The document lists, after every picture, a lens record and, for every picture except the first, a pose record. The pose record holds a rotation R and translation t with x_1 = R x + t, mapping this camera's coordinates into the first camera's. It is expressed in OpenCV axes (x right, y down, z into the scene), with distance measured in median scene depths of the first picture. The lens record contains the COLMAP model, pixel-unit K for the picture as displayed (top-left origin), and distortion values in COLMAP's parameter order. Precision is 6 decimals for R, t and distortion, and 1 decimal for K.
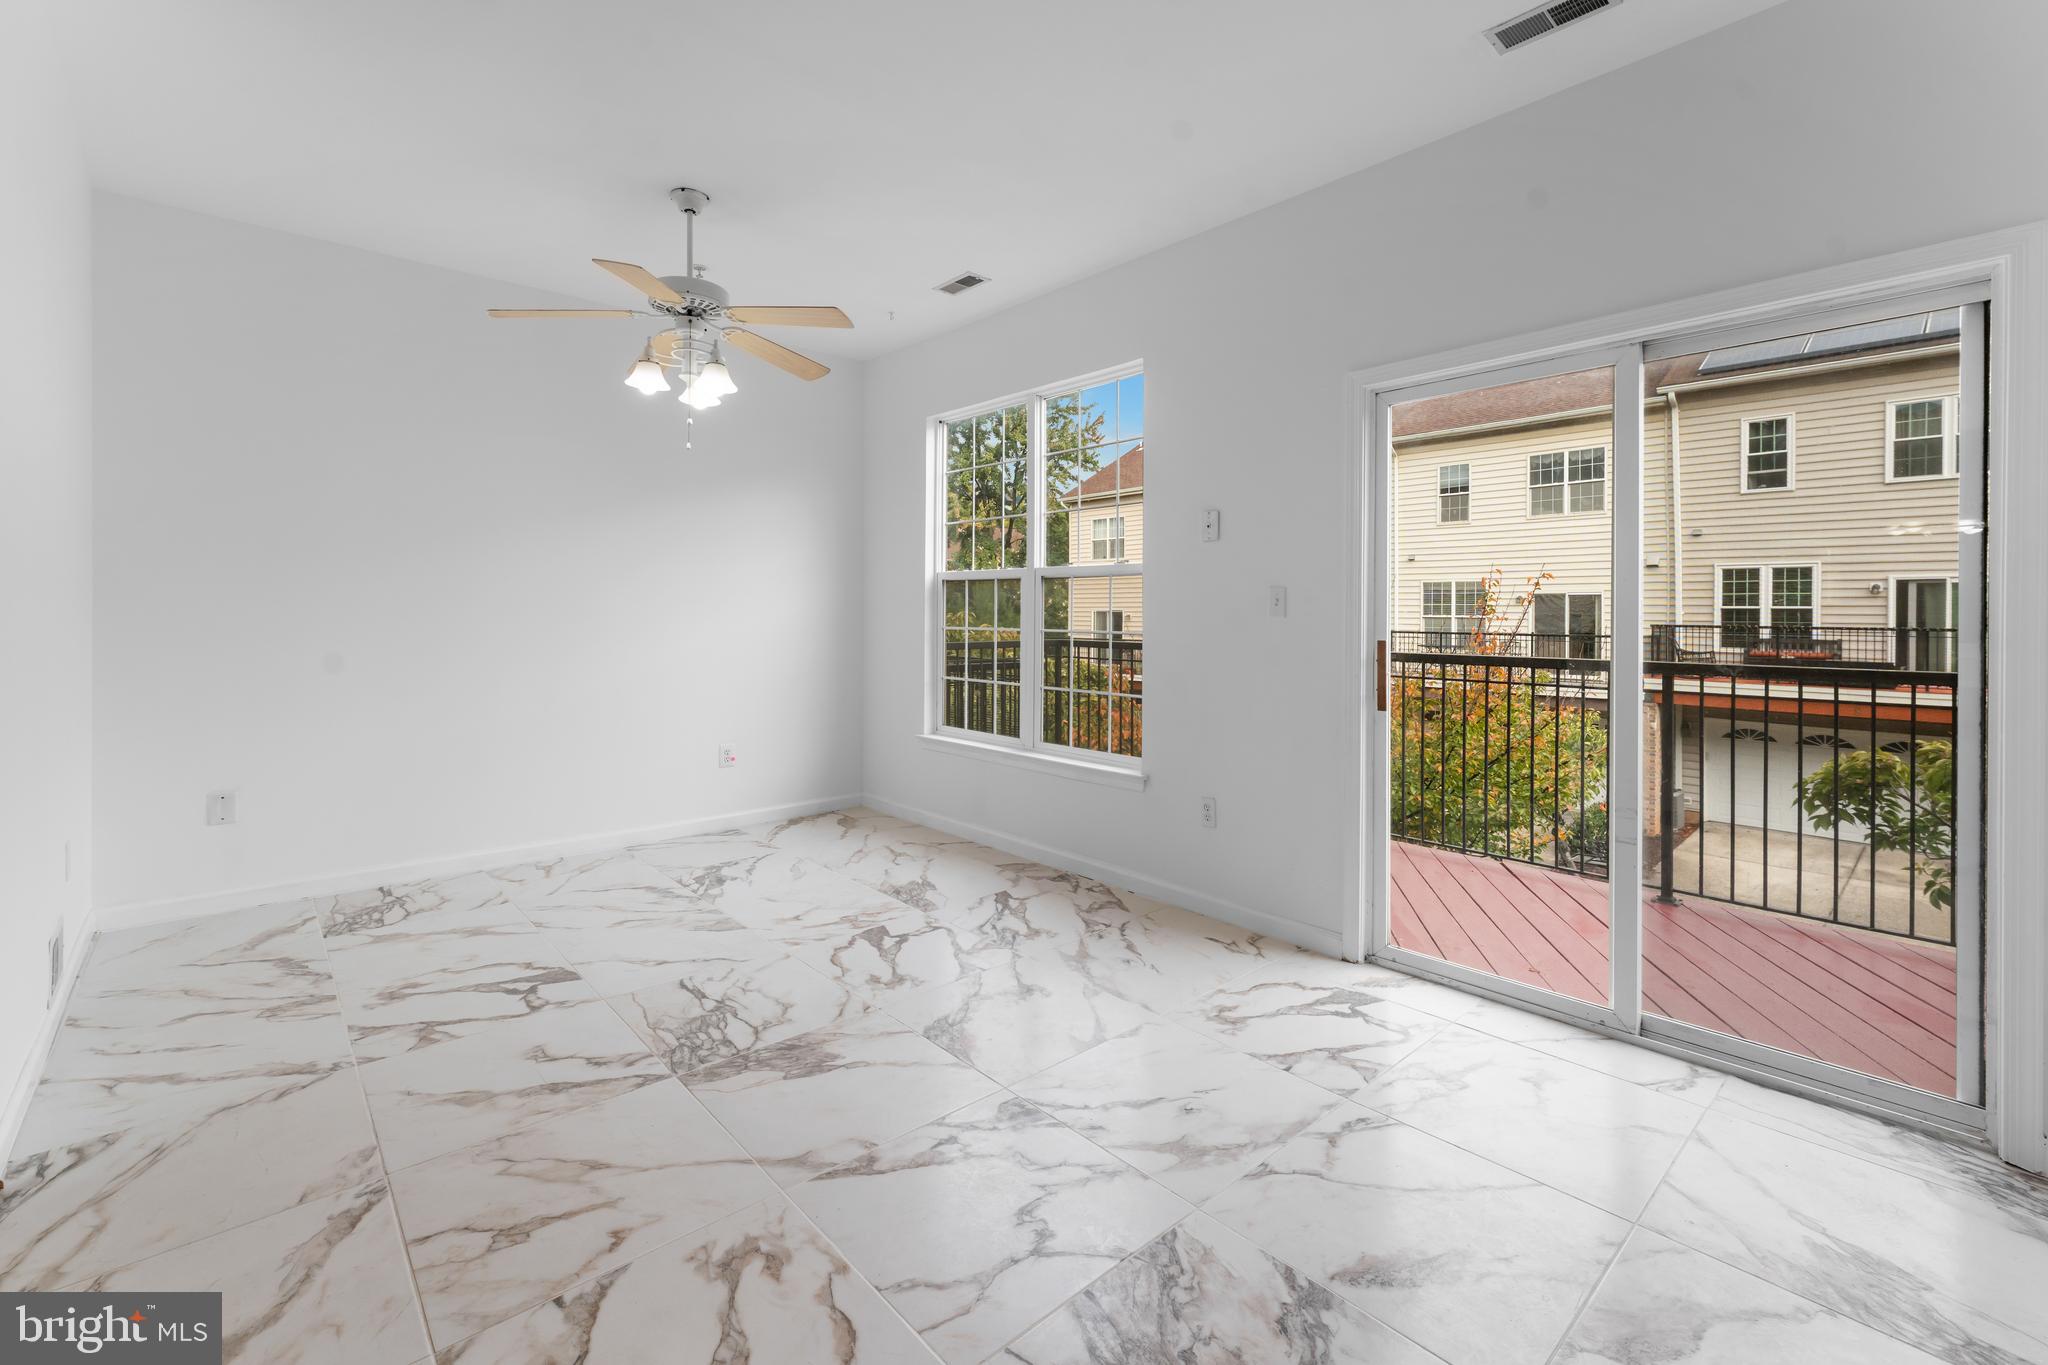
lens RADIAL K [[877.4, 0, 1038.0], [0, 877.4, 614.5], [0, 0, 1]] dist [0.004430, 0.000374]
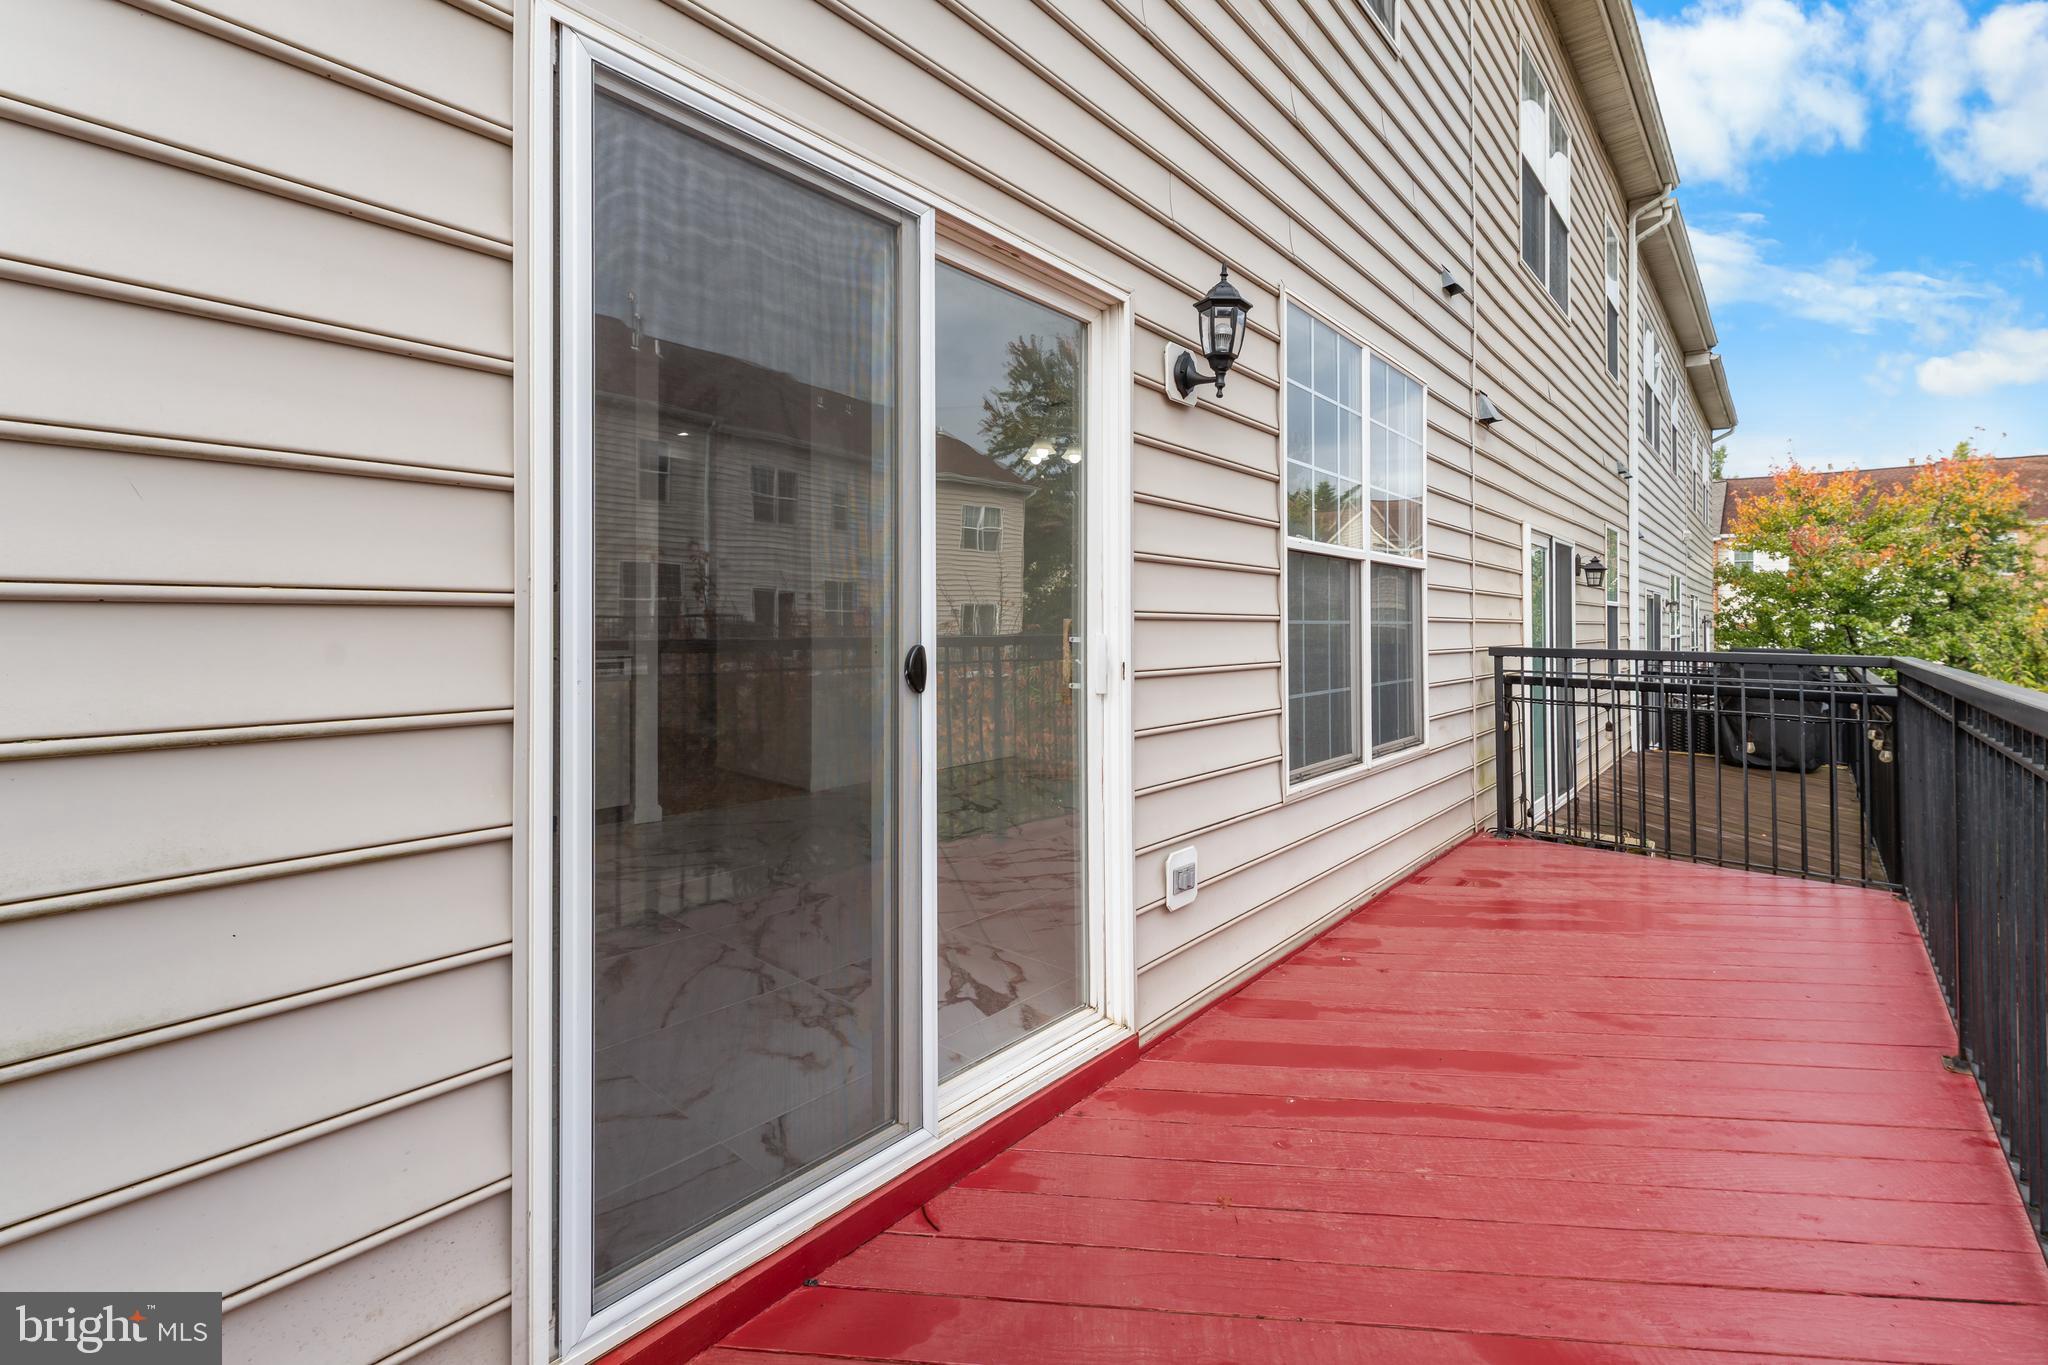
lens RADIAL K [[877.4, 0, 1005.4], [0, 877.4, 617.9], [0, 0, 1]] dist [0.004430, 0.000374]
pose [[0.076229, -0.013554, -0.996998, 1.707583], [0.002141, 0.999908, -0.013429, 0.077373], [0.997088, -0.001111, 0.076251, 1.283471]]
